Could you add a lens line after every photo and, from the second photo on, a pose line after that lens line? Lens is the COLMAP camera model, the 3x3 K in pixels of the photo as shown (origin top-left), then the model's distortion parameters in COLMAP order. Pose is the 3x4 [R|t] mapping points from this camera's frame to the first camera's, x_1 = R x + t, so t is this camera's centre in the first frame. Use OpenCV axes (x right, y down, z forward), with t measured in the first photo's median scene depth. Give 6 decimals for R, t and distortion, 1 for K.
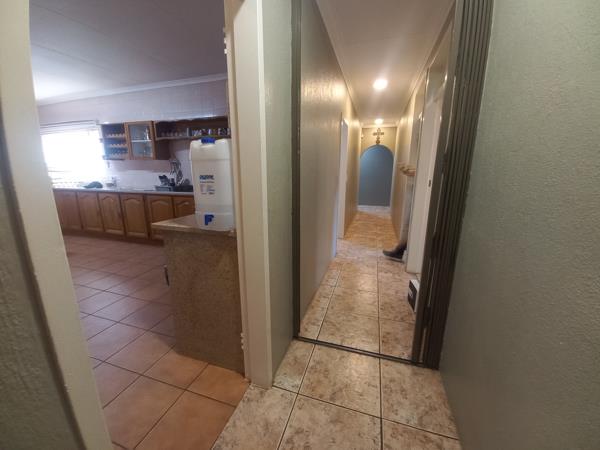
lens RADIAL K [[236.0, 0, 300.0], [0, 236.0, 225.0], [0, 0, 1]] dist [0.000315, -0.000118]
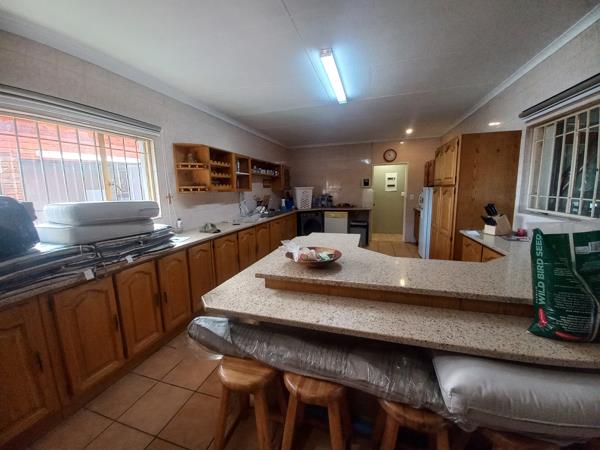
lens RADIAL K [[236.0, 0, 300.0], [0, 236.0, 225.0], [0, 0, 1]] dist [0.000315, -0.000118]
pose [[-0.009269, -0.146838, 0.989117, -1.598804], [0.249760, 0.957468, 0.144480, -0.225937], [-0.968263, 0.248381, 0.027799, 0.766984]]
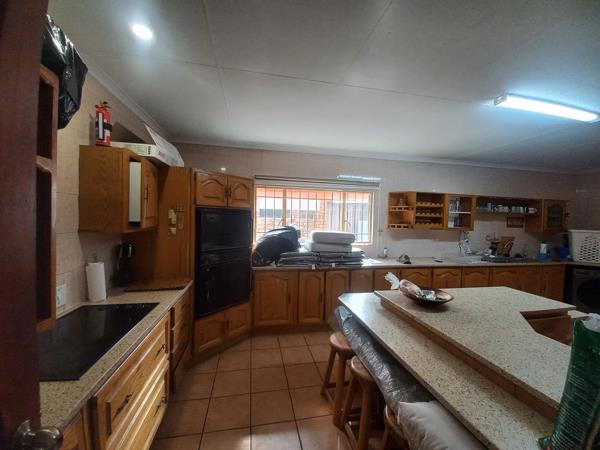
lens RADIAL K [[236.0, 0, 300.0], [0, 236.0, 225.0], [0, 0, 1]] dist [0.000315, -0.000118]
pose [[0.873244, 0.012421, 0.487125, -1.641751], [0.082862, 0.981331, -0.173564, -0.186989], [-0.480187, 0.191927, 0.855912, 0.485218]]
